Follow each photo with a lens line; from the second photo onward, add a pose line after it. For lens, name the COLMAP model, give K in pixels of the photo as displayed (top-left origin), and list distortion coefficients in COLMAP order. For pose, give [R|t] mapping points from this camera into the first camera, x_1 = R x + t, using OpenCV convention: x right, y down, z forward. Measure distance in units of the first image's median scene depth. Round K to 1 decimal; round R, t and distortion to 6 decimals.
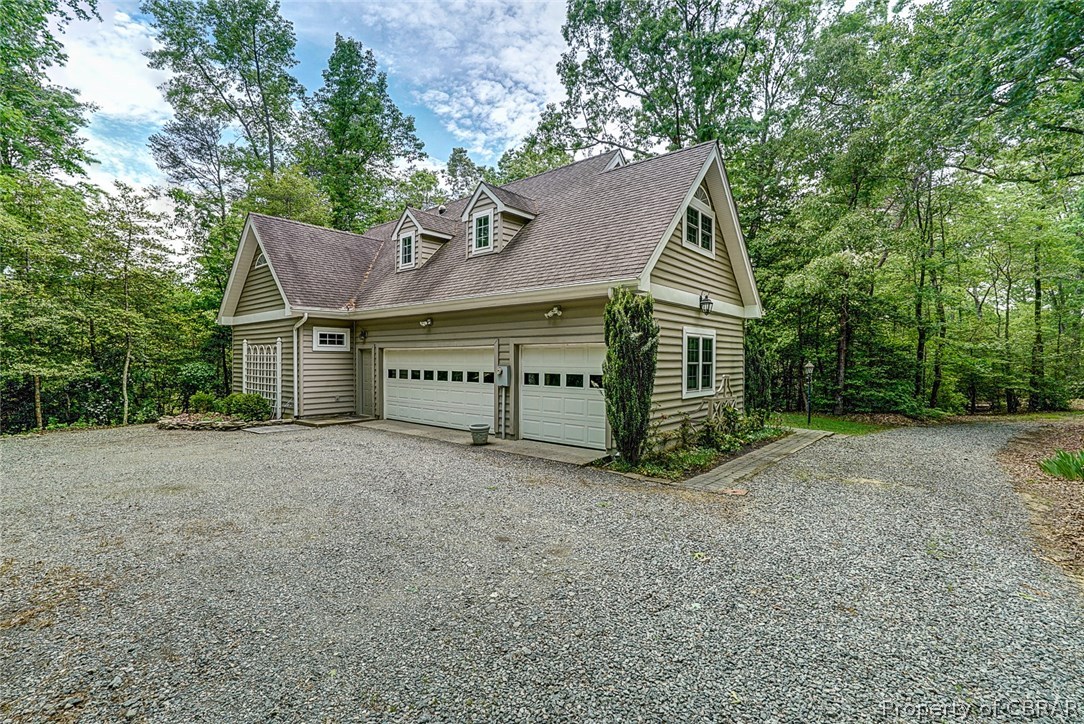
lens RADIAL K [[496.3, 0, 540.3], [0, 496.3, 360.2], [0, 0, 1]] dist [-0.046021, 0.024316]
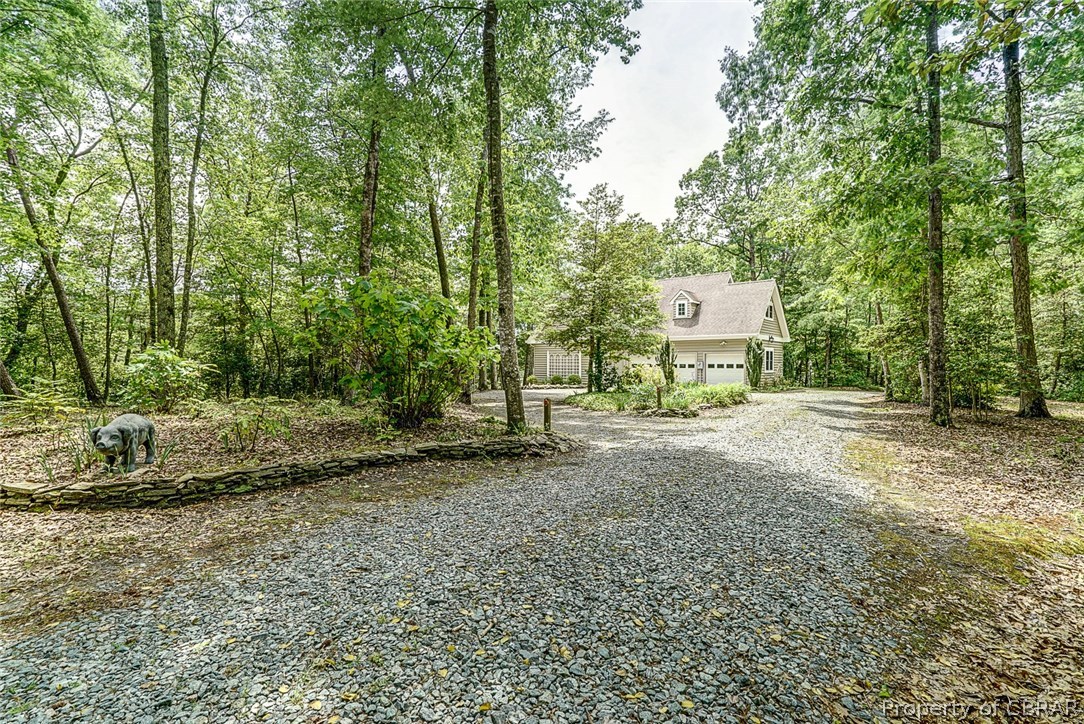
lens RADIAL K [[496.3, 0, 540.3], [0, 496.3, 360.2], [0, 0, 1]] dist [-0.046021, 0.024316]
pose [[0.999973, -0.000662, -0.007373, -0.769408], [0.000621, 0.999984, -0.005571, 0.015166], [0.007377, 0.005566, 0.999957, -1.438543]]
